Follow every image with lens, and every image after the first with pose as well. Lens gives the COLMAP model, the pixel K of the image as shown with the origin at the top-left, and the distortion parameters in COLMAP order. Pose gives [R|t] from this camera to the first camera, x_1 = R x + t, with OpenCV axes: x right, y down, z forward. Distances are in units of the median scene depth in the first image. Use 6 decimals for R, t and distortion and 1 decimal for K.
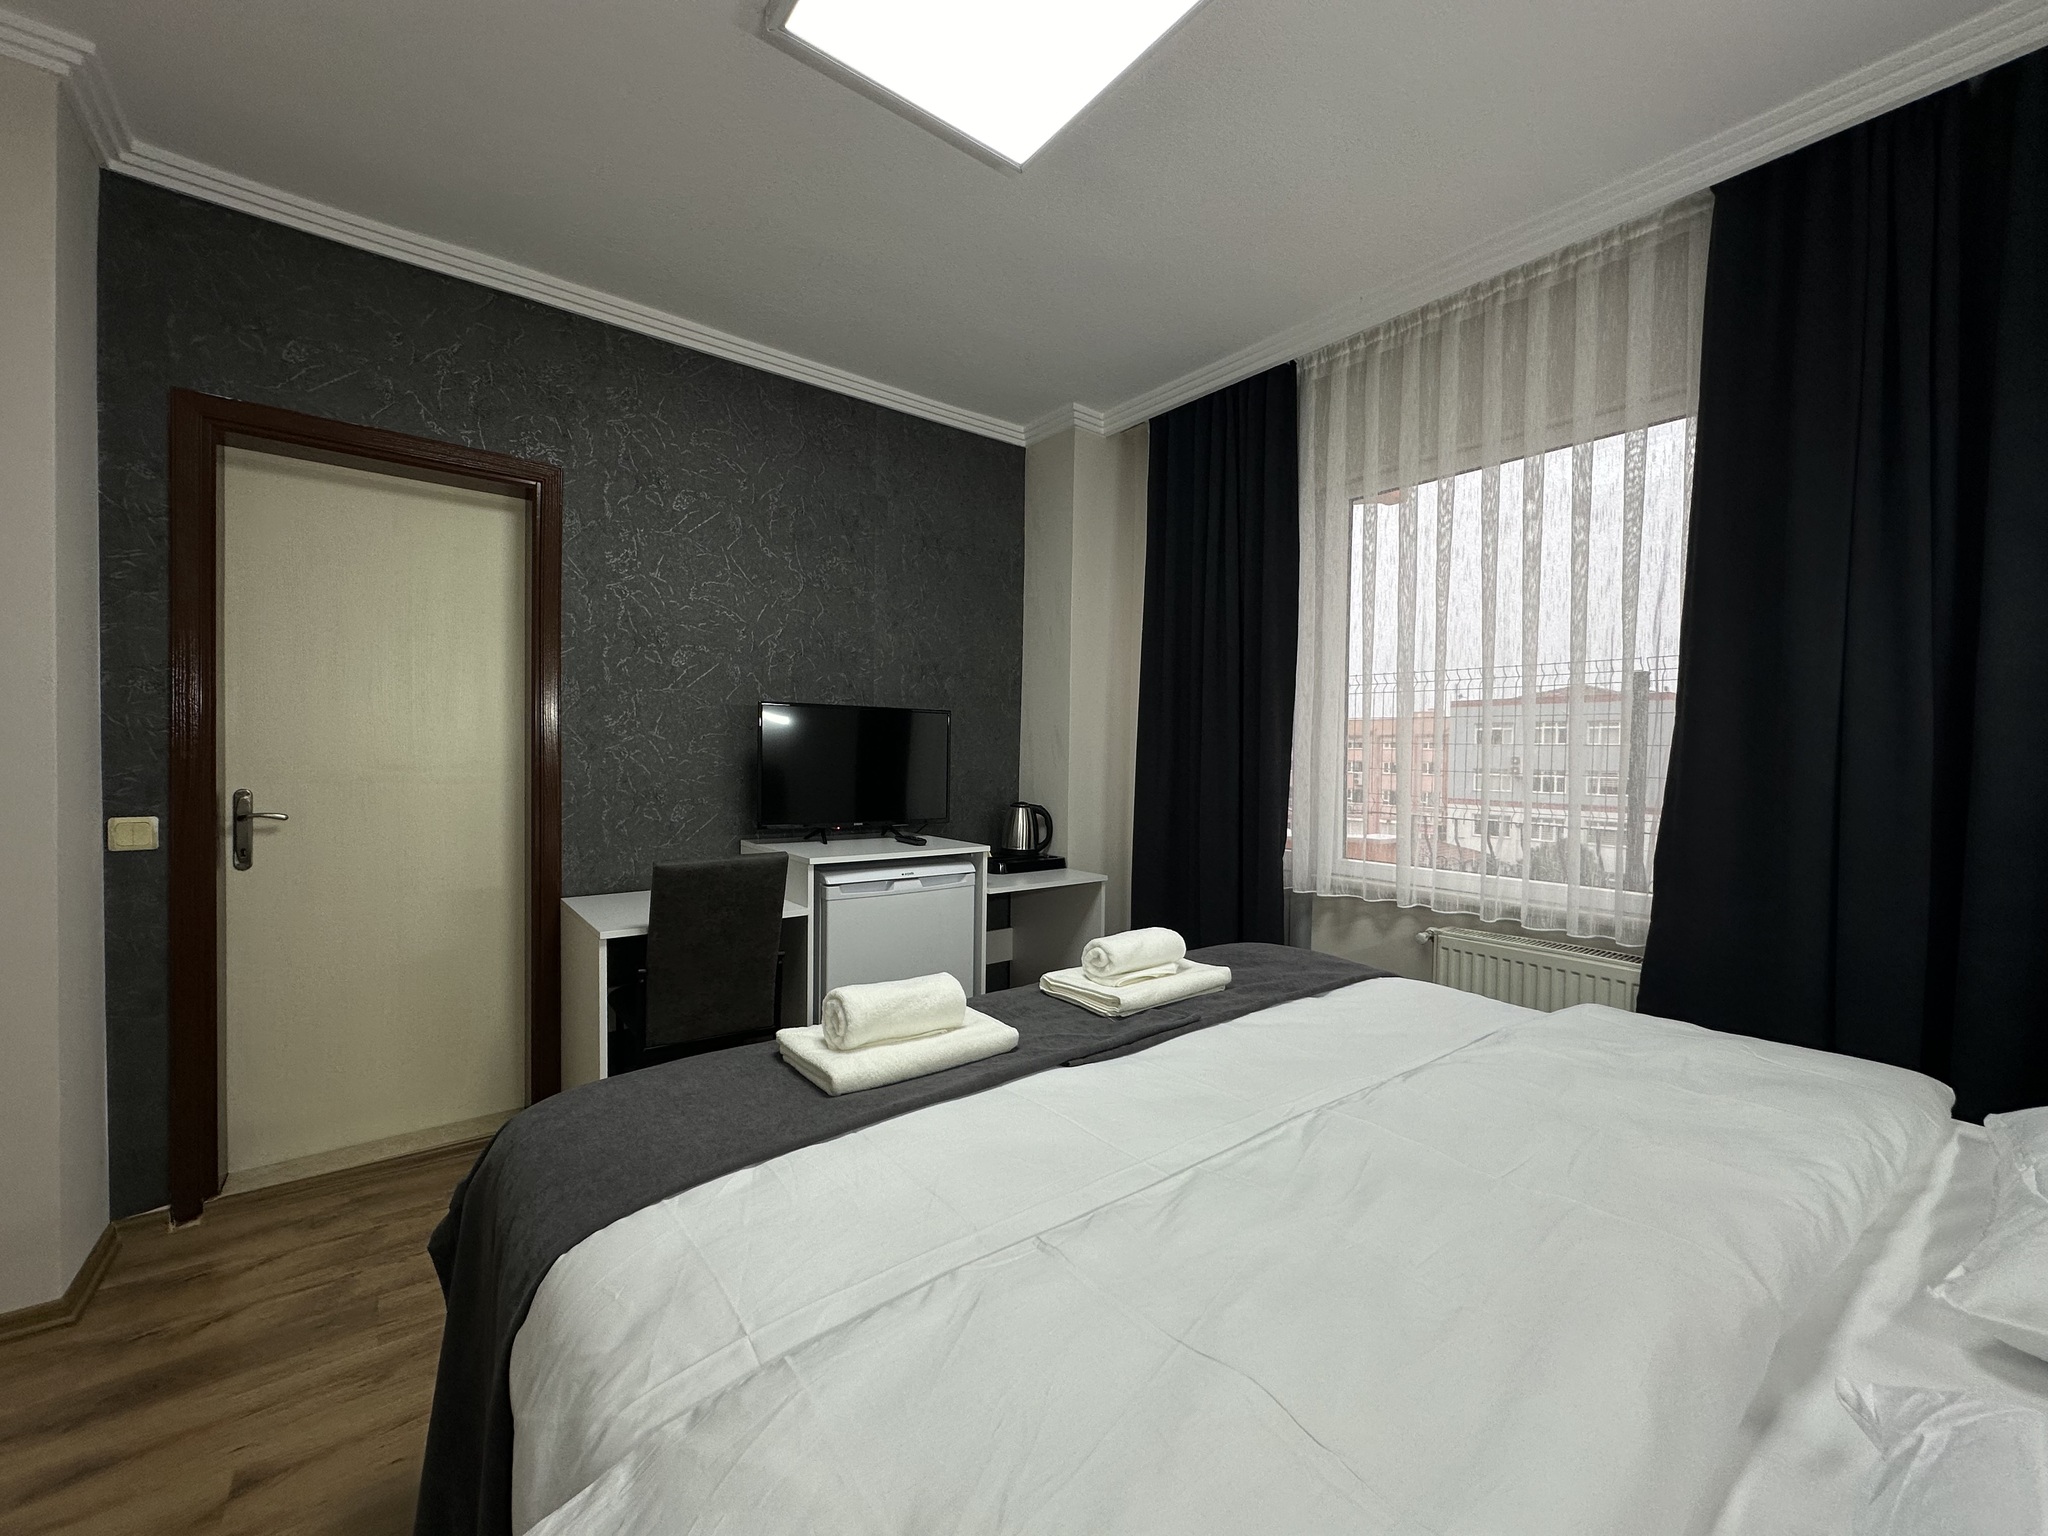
lens RADIAL K [[813.9, 0, 1024.0], [0, 813.9, 768.0], [0, 0, 1]] dist [-0.003227, -0.000161]
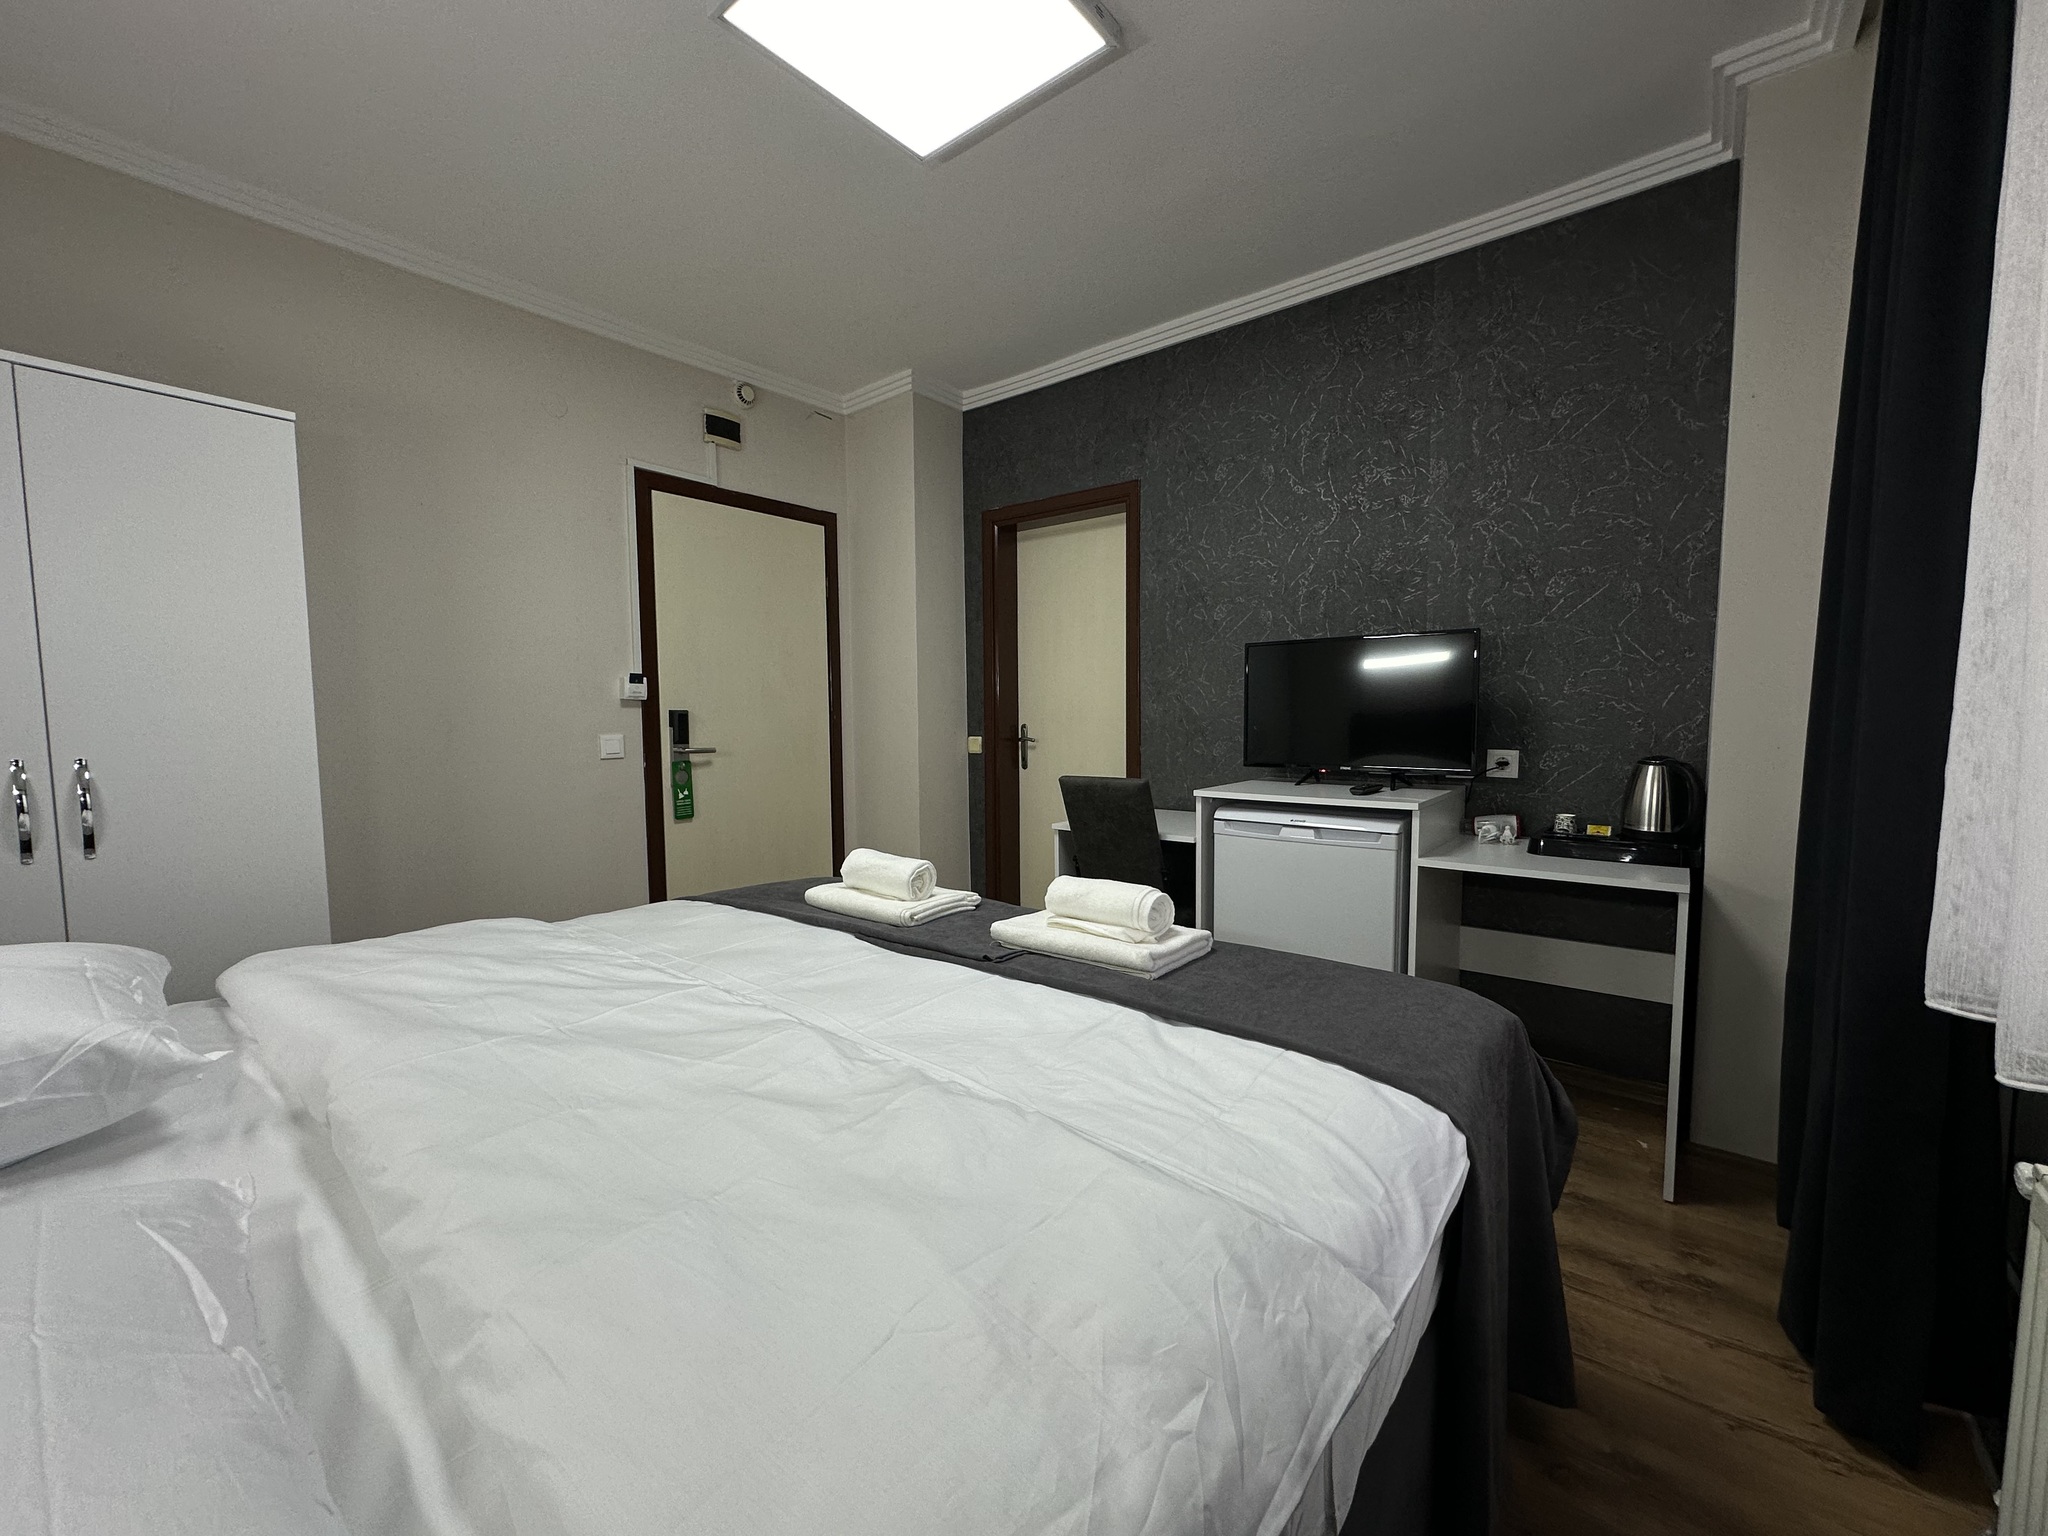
lens RADIAL K [[813.9, 0, 1024.0], [0, 813.9, 768.0], [0, 0, 1]] dist [-0.003227, -0.000161]
pose [[0.232743, 0.054889, -0.970988, 0.710609], [0.002773, 0.998365, 0.057101, 0.019071], [0.972534, -0.015982, 0.232210, 0.528491]]
